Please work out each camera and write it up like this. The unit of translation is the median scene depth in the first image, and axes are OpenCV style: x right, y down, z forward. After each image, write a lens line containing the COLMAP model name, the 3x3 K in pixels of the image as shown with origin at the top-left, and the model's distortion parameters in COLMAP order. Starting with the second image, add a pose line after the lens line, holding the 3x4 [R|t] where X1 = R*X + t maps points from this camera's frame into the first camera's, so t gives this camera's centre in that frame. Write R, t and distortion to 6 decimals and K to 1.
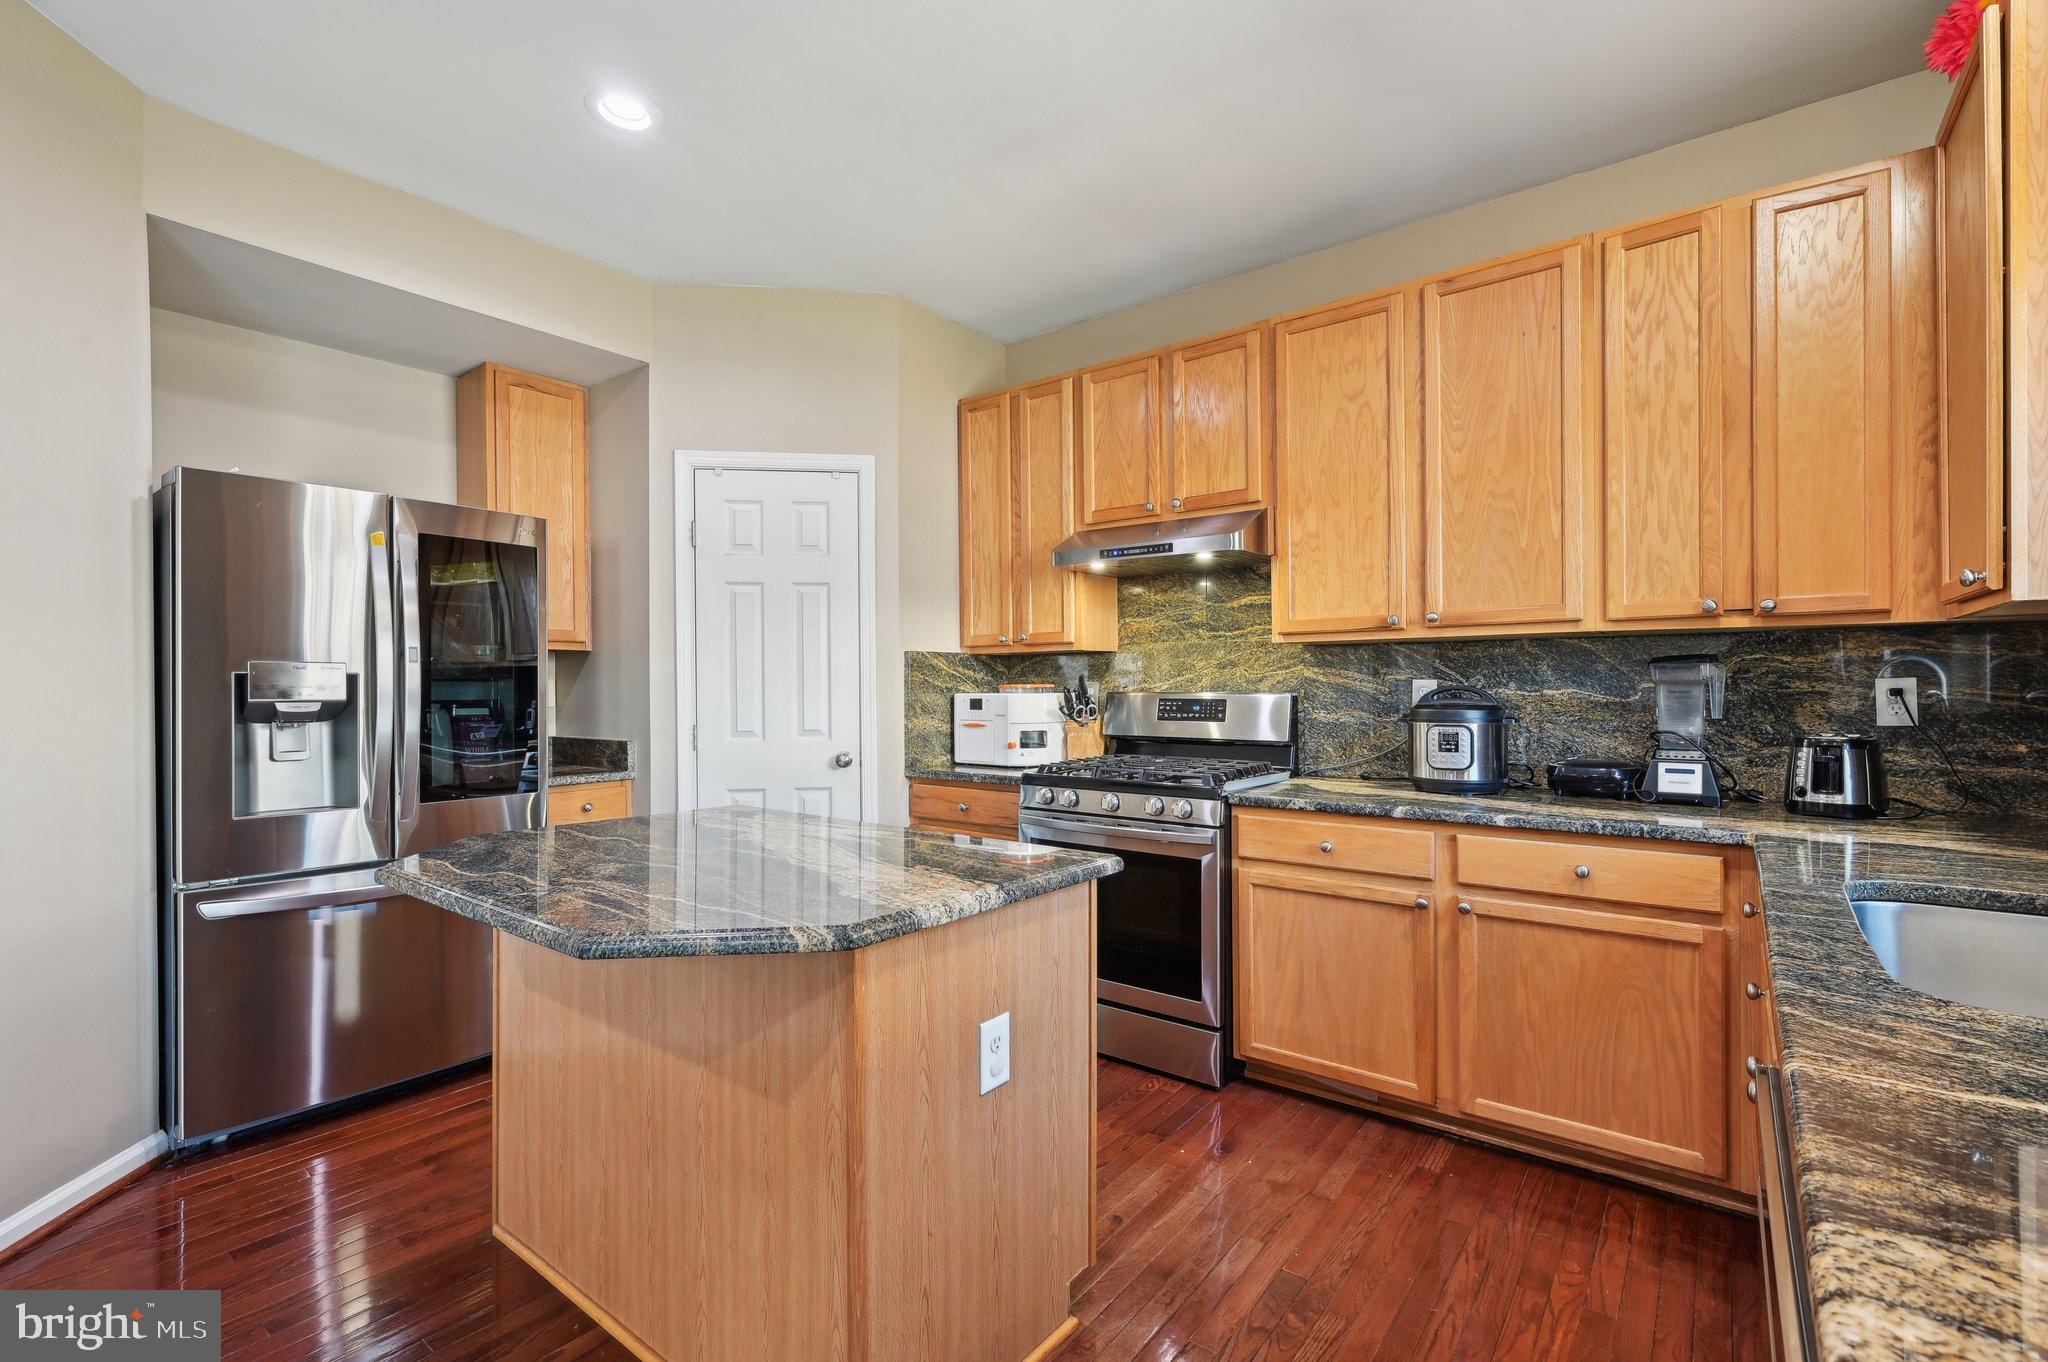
lens RADIAL K [[911.7, 0, 1031.1], [0, 911.7, 685.0], [0, 0, 1]] dist [-0.003115, 0.001033]
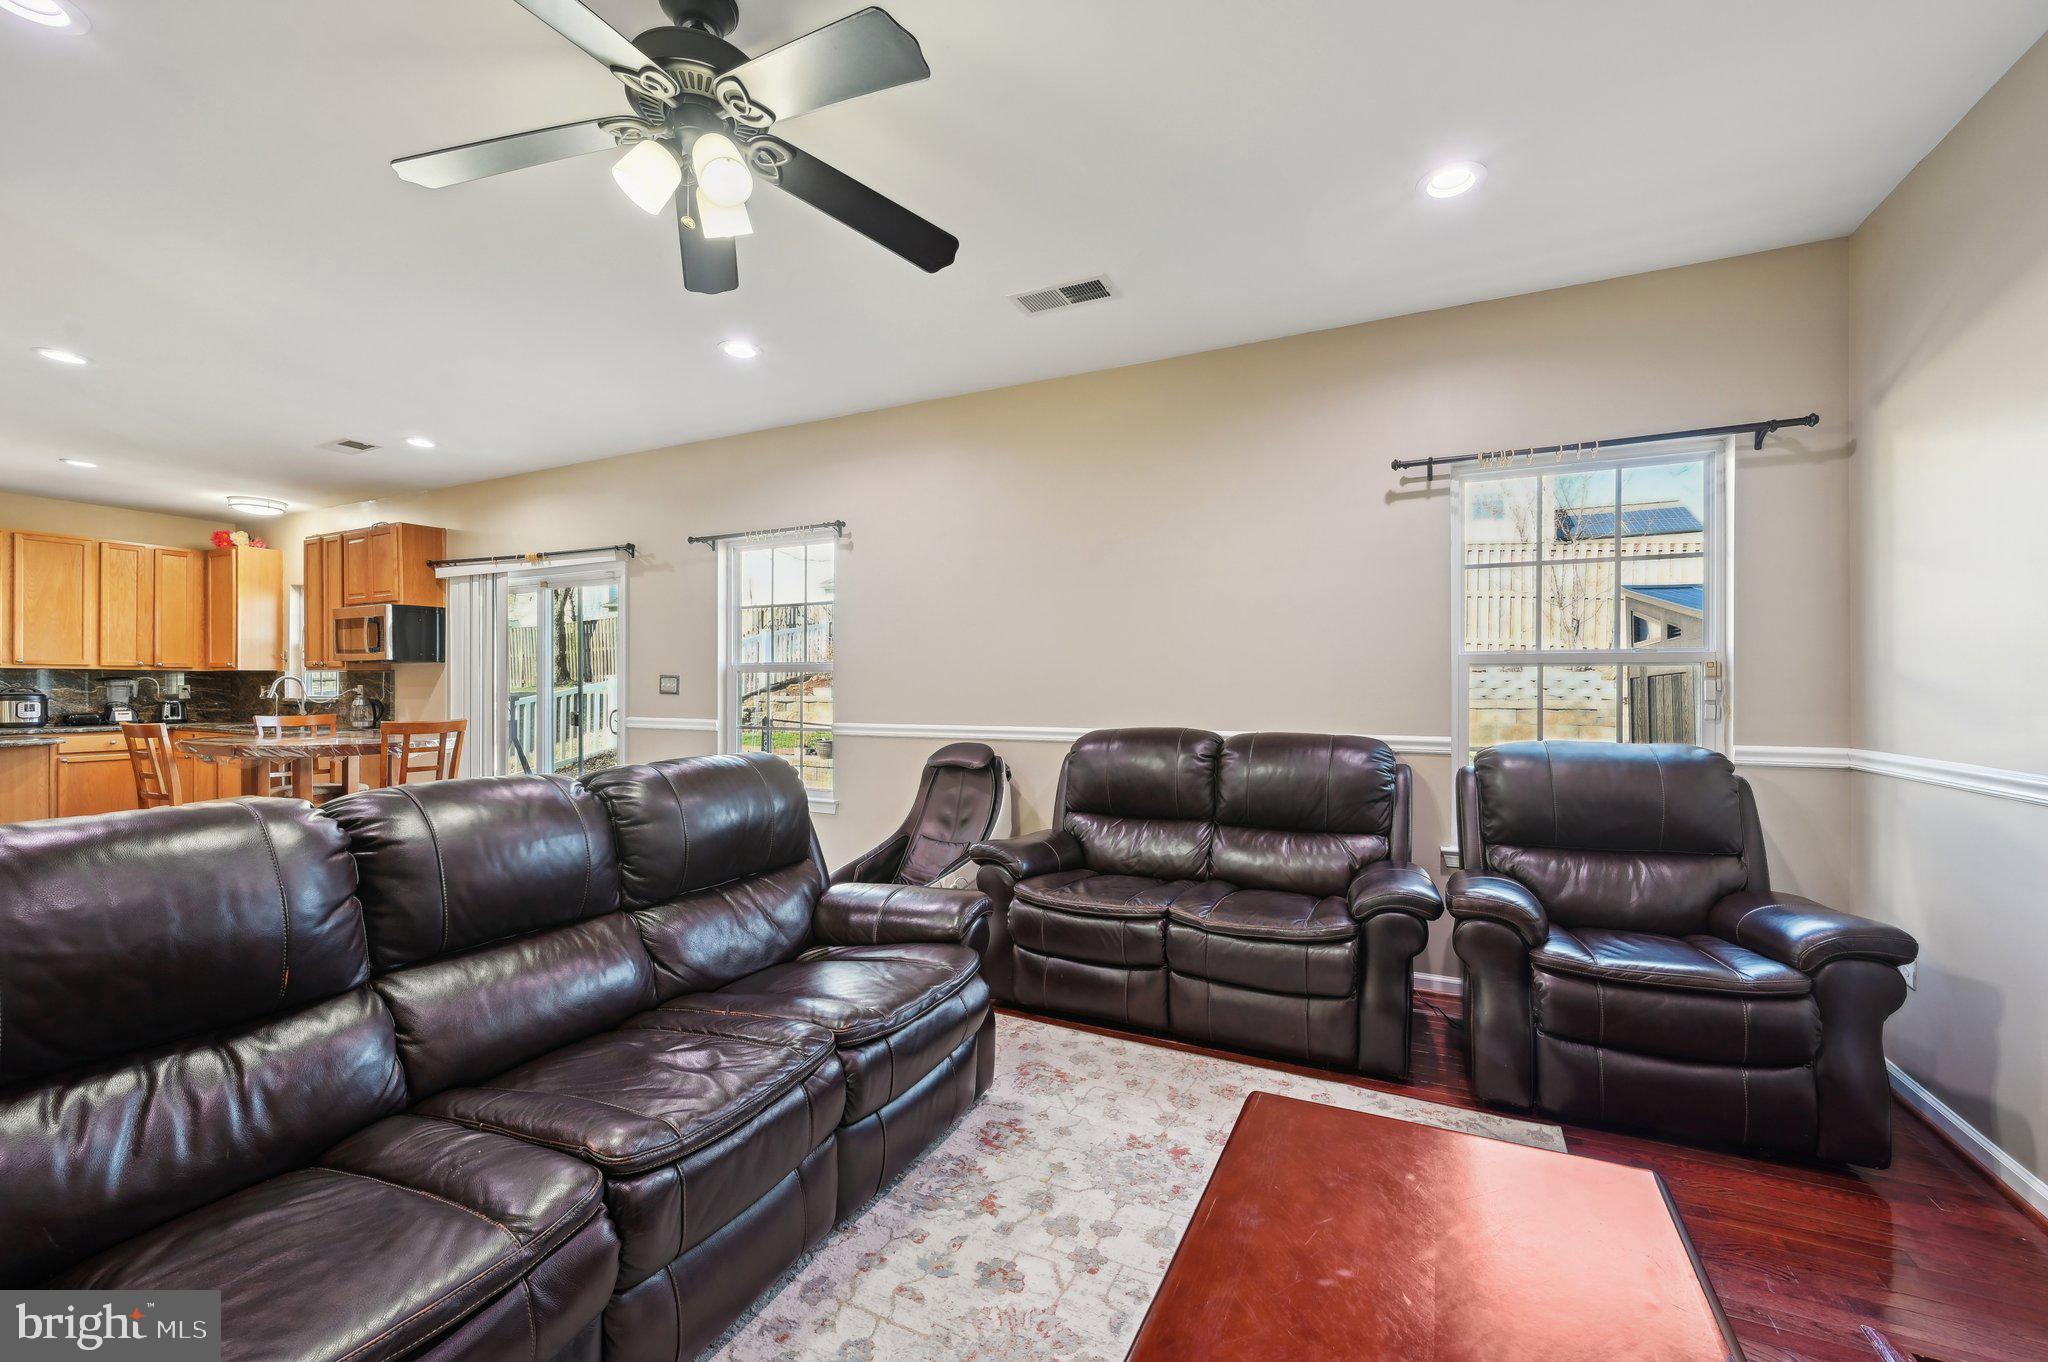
lens RADIAL K [[809.0, 0, 1033.5], [0, 809.0, 684.8], [0, 0, 1]] dist [-0.002137, 0.000527]
pose [[-0.207675, 0.007266, 0.978171, -2.179343], [0.001539, 0.999974, -0.007101, 0.014592], [-0.978197, 0.000031, -0.207681, -1.230654]]
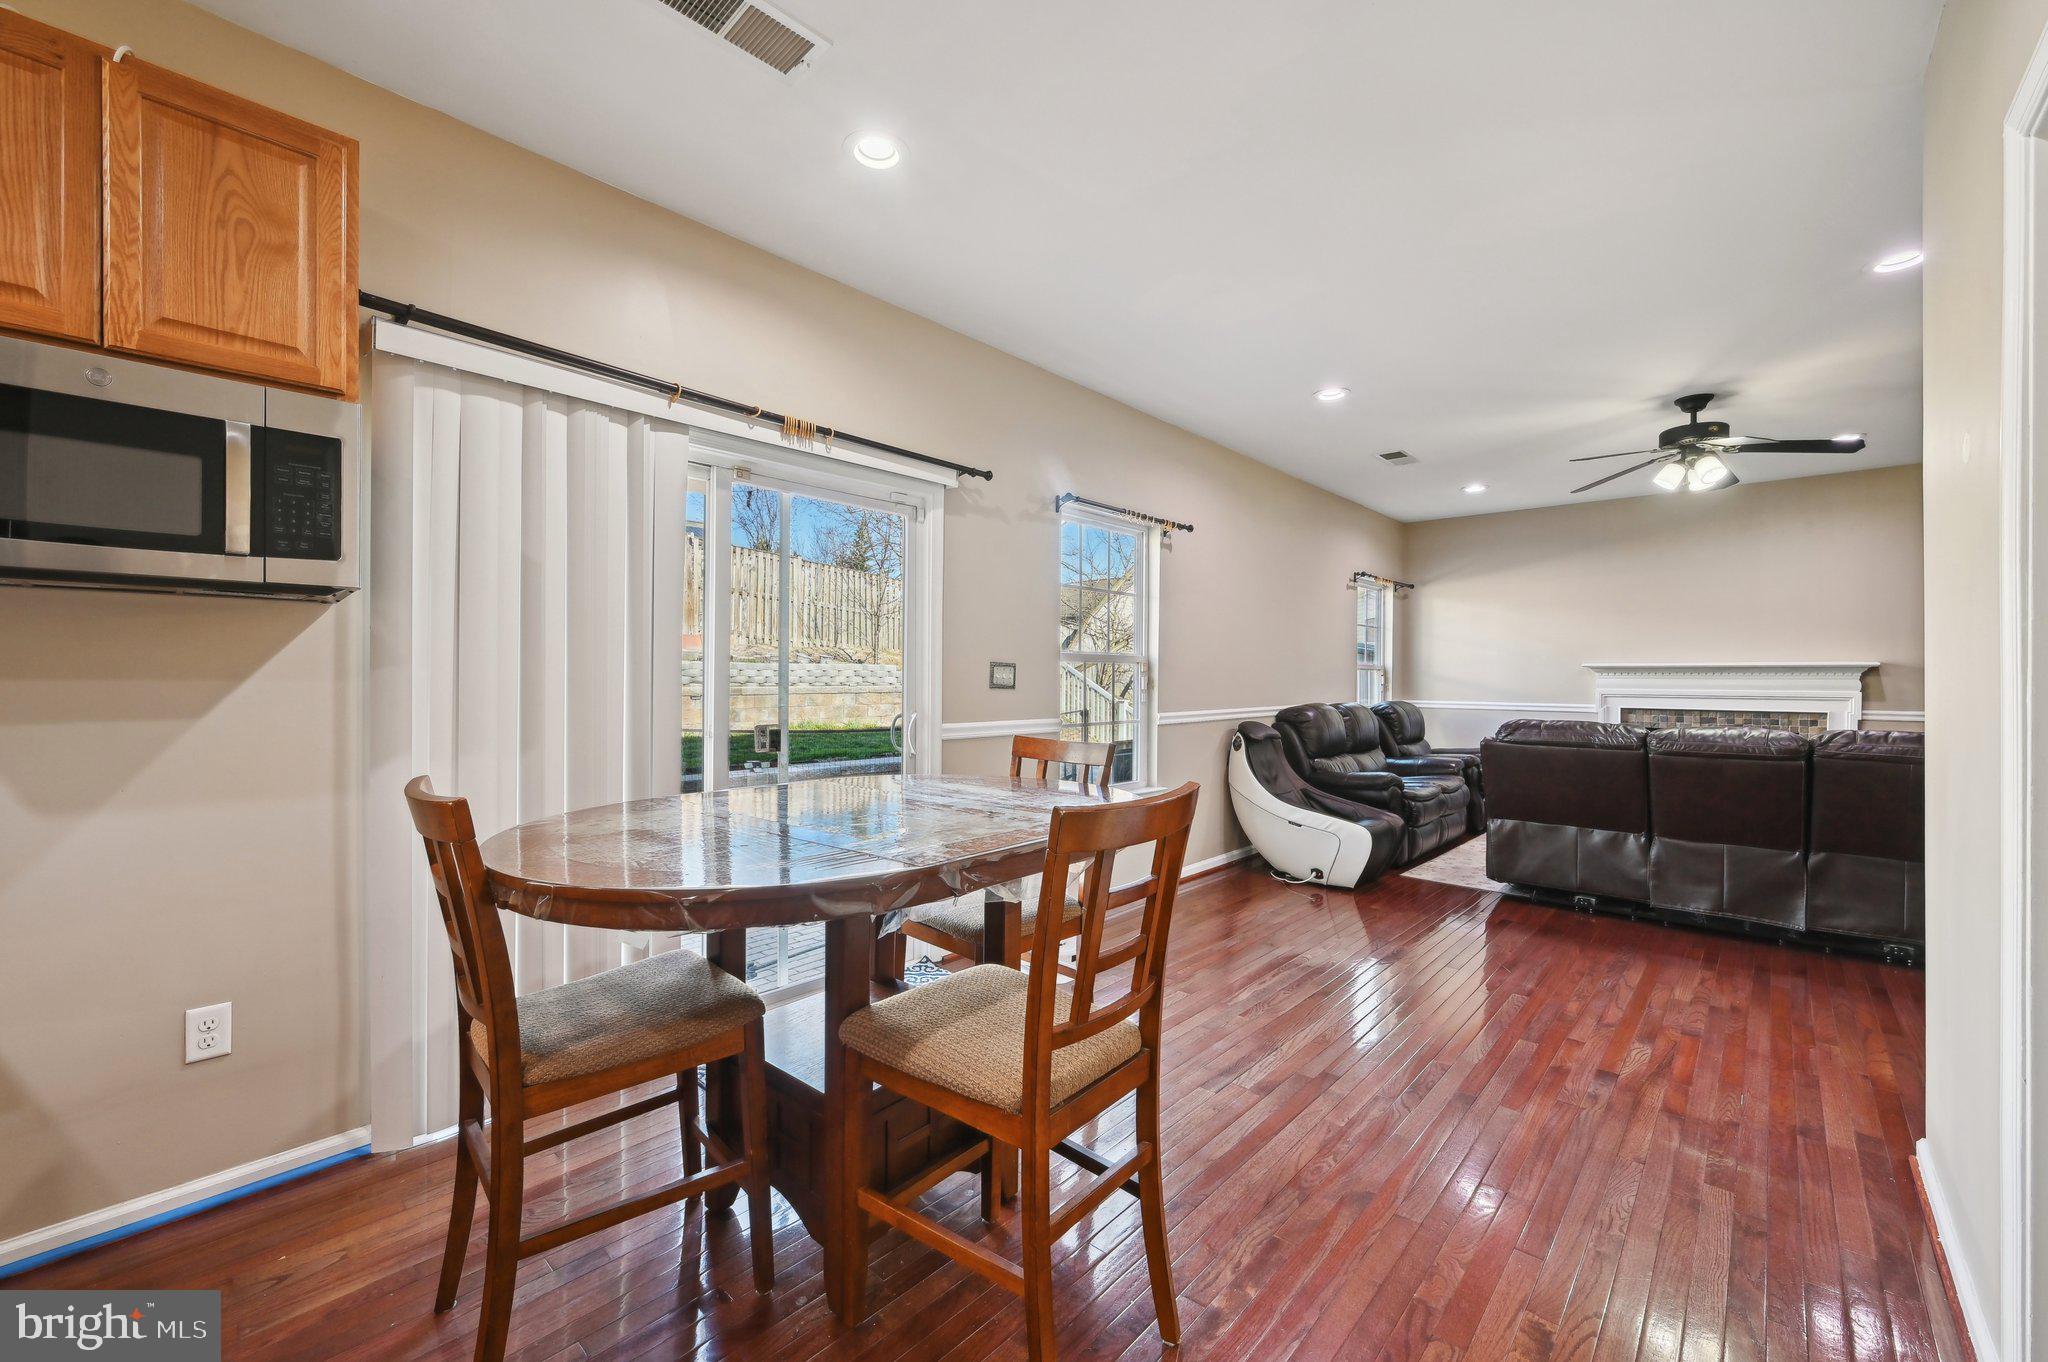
lens RADIAL K [[809.0, 0, 1035.1], [0, 809.0, 679.4], [0, 0, 1]] dist [-0.002137, 0.000527]
pose [[-0.996436, 0.001484, 0.084337, -0.501615], [0.001839, 0.999990, 0.004134, 0.002234], [-0.084330, 0.004275, -0.996429, 0.419827]]
